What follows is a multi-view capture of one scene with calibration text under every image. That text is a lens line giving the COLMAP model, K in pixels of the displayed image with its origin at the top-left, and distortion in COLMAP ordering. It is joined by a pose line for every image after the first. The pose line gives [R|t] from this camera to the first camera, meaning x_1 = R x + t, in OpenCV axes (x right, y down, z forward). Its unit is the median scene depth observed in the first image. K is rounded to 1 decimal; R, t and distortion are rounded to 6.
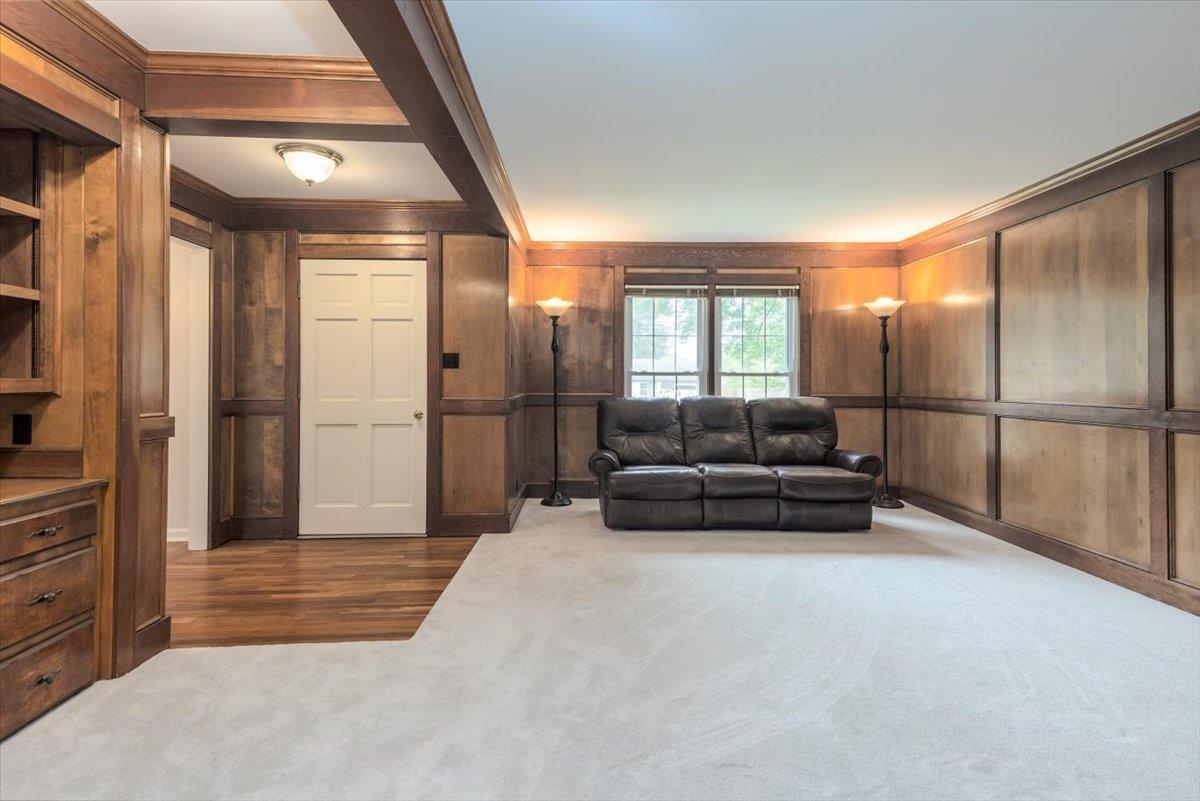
lens RADIAL K [[567.0, 0, 588.4], [0, 567.0, 377.1], [0, 0, 1]] dist [0.051059, -0.020390]
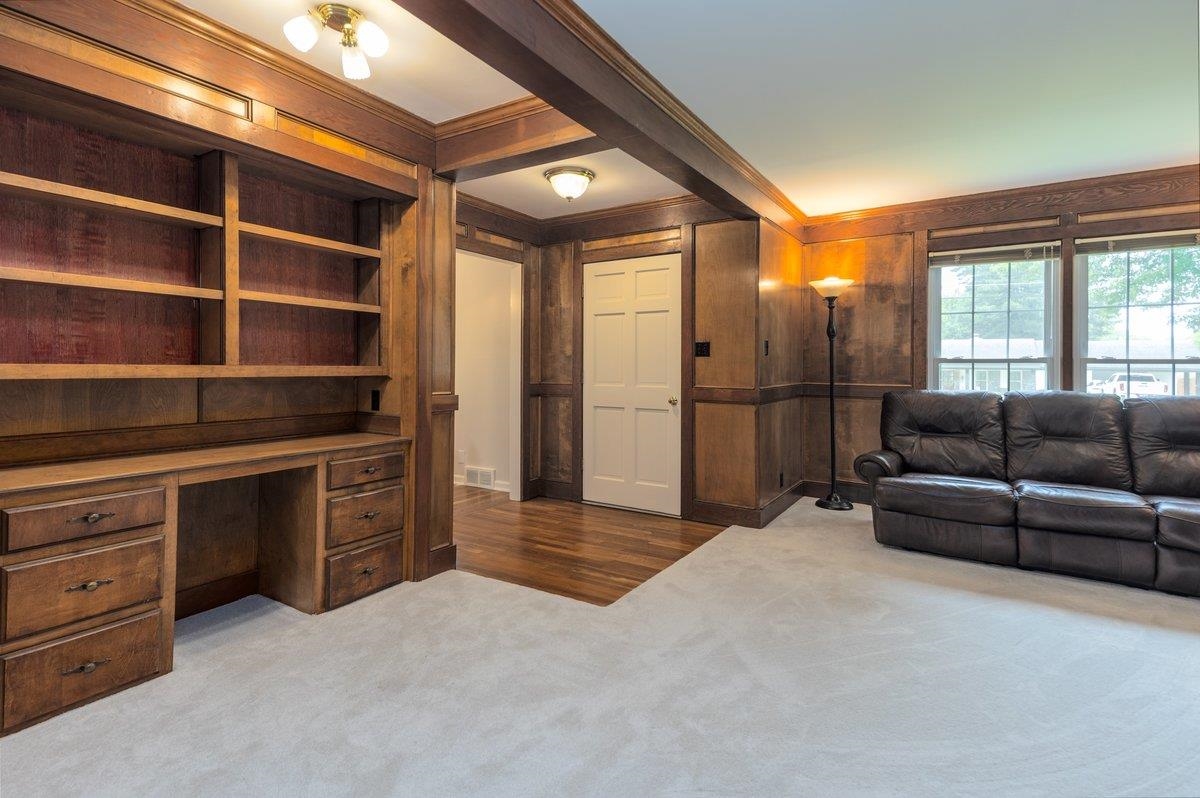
lens RADIAL K [[565.7, 0, 598.8], [0, 565.7, 365.5], [0, 0, 1]] dist [0.052748, -0.020499]
pose [[0.833738, 0.001158, -0.552158, 0.161359], [-0.000200, 0.999998, 0.001795, -0.001190], [0.552159, -0.001386, 0.833737, 0.054923]]
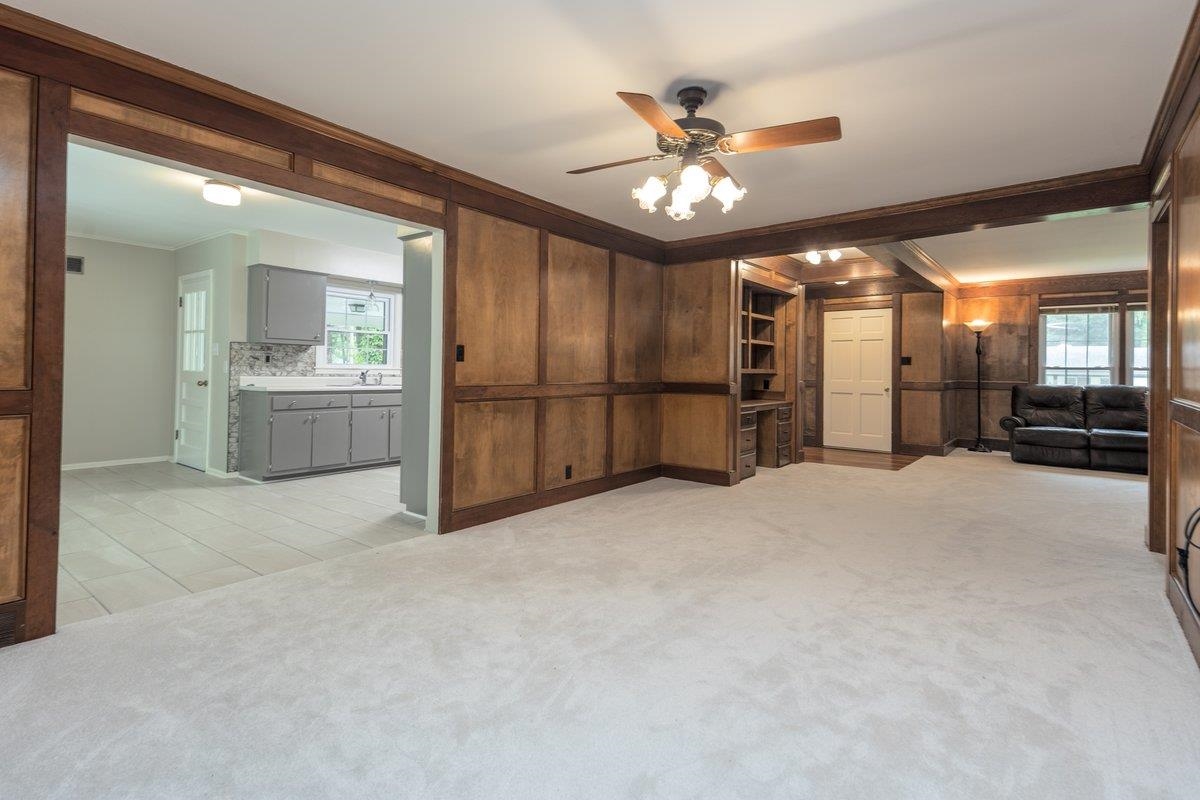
lens RADIAL K [[565.7, 0, 598.8], [0, 565.7, 366.5], [0, 0, 1]] dist [0.052748, -0.020499]
pose [[0.774725, 0.004283, -0.632284, 0.164184], [-0.007282, 0.999971, -0.002150, 0.000563], [0.632256, 0.006270, 0.774734, -1.083942]]
